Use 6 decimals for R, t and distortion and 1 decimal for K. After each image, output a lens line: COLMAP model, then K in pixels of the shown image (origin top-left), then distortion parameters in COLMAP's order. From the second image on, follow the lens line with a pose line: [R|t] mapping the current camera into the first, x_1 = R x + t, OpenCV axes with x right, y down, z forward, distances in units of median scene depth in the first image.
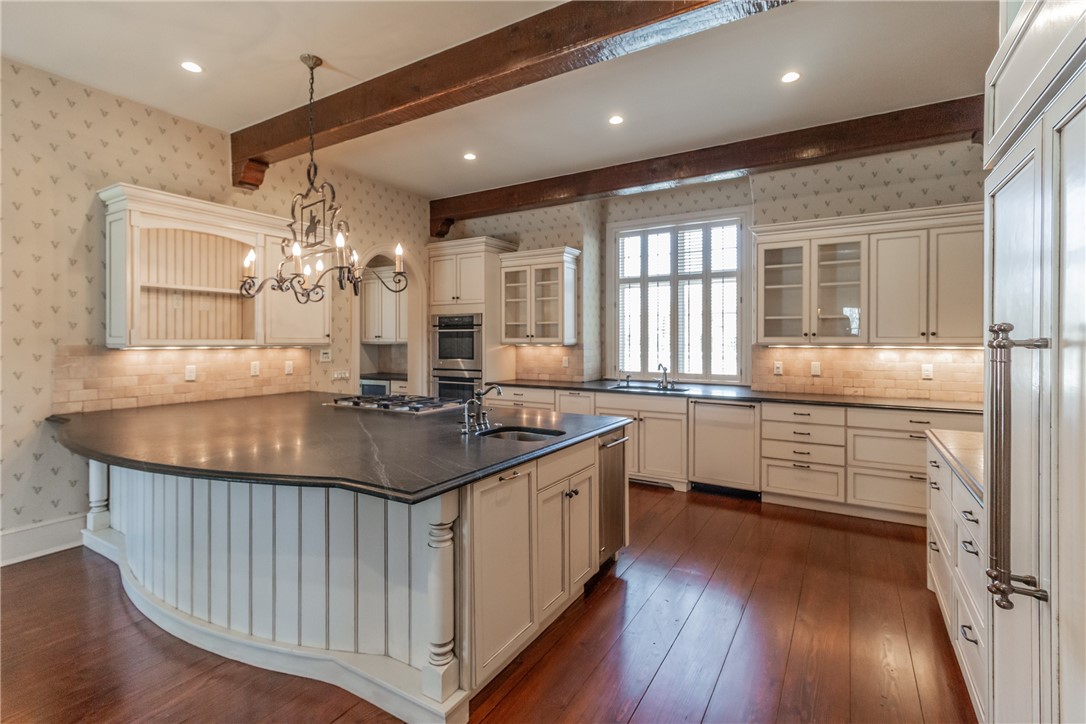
lens RADIAL K [[509.1, 0, 519.1], [0, 509.1, 341.1], [0, 0, 1]] dist [0.002797, 0.000334]
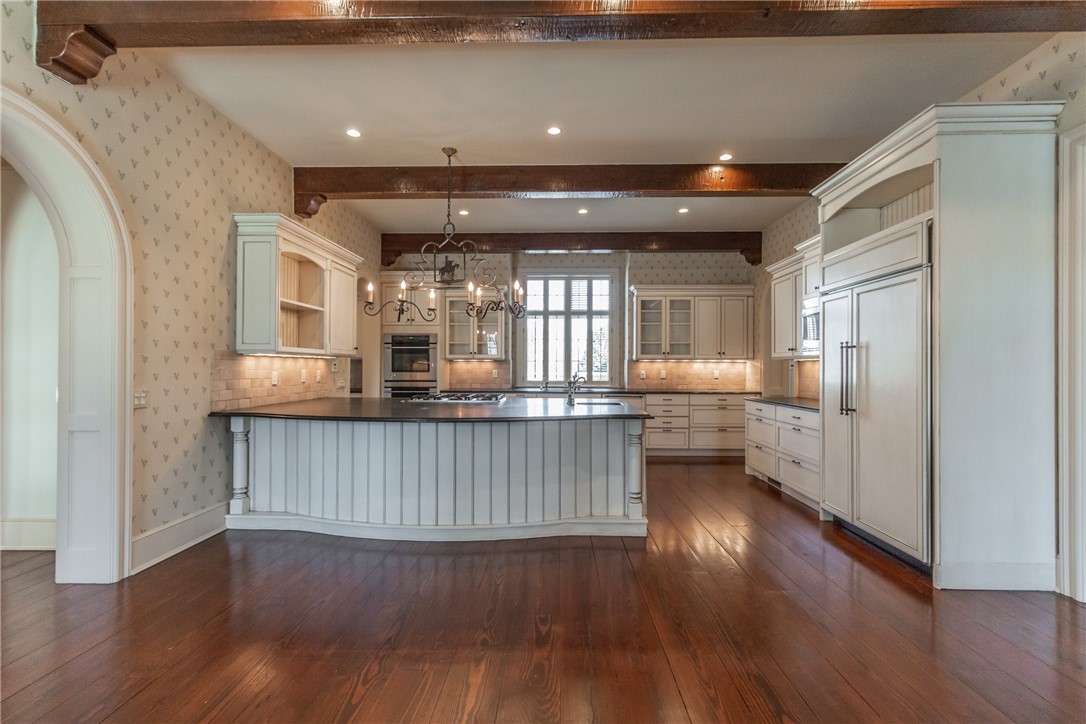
lens RADIAL K [[518.0, 0, 543.0], [0, 518.0, 362.0], [0, 0, 1]] dist [-0.005842, -0.000658]
pose [[0.857496, 0.006298, 0.514453, -0.631183], [-0.000730, 0.999939, -0.011025, 0.034034], [-0.514491, 0.009078, 0.857448, -0.243972]]
